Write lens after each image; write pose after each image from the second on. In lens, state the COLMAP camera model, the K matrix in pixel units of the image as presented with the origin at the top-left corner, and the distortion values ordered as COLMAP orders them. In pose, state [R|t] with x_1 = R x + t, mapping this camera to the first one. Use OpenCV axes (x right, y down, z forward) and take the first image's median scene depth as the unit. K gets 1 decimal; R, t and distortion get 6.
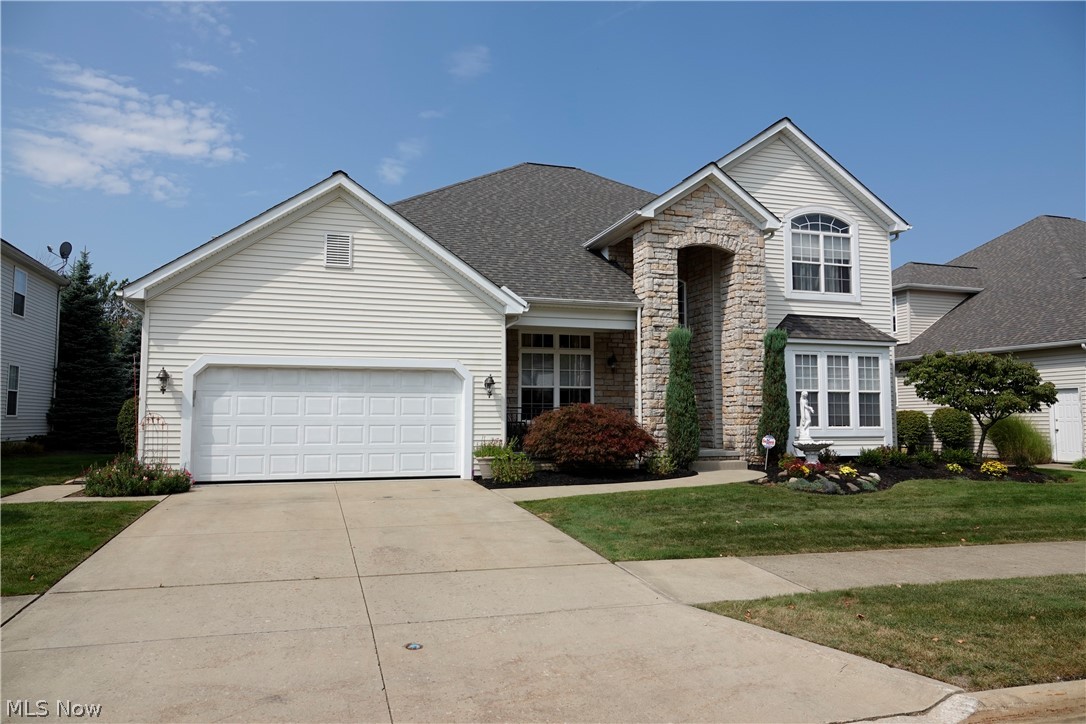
lens RADIAL K [[807.0, 0, 543.0], [0, 807.0, 362.0], [0, 0, 1]] dist [0.004941, -0.001253]
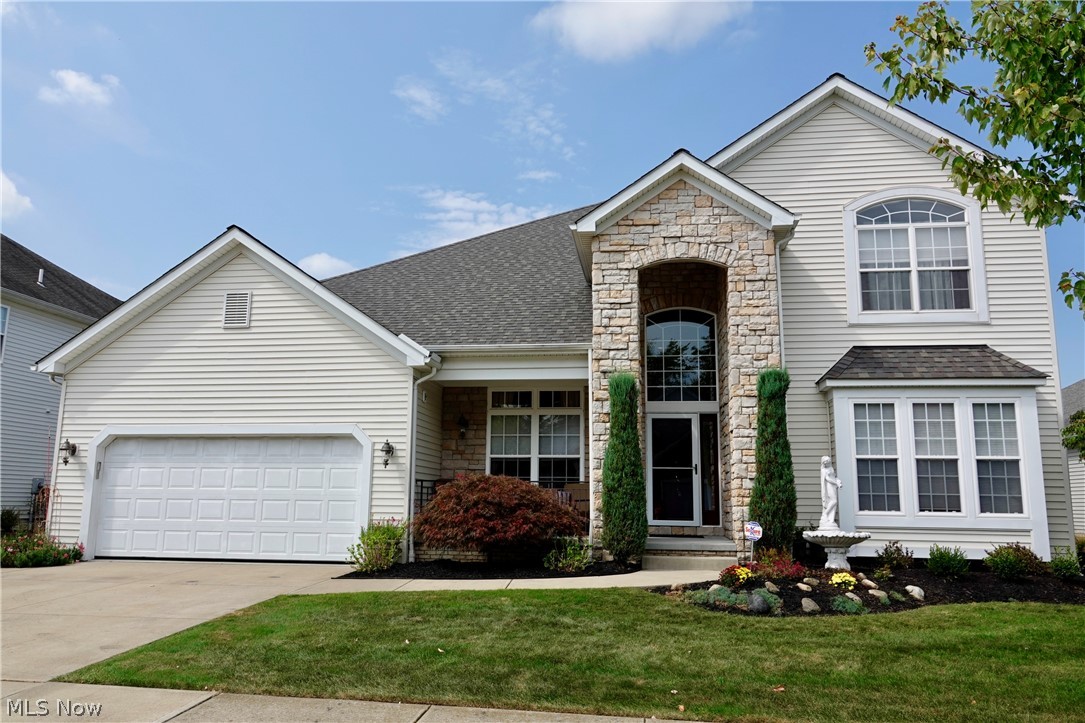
lens RADIAL K [[806.3, 0, 542.5], [0, 806.3, 361.5], [0, 0, 1]] dist [0.004941, -0.001253]
pose [[0.891374, -0.064909, -0.448598, 0.408349], [0.020726, 0.994495, -0.102712, 0.020977], [0.452795, 0.082257, 0.887812, 0.291295]]
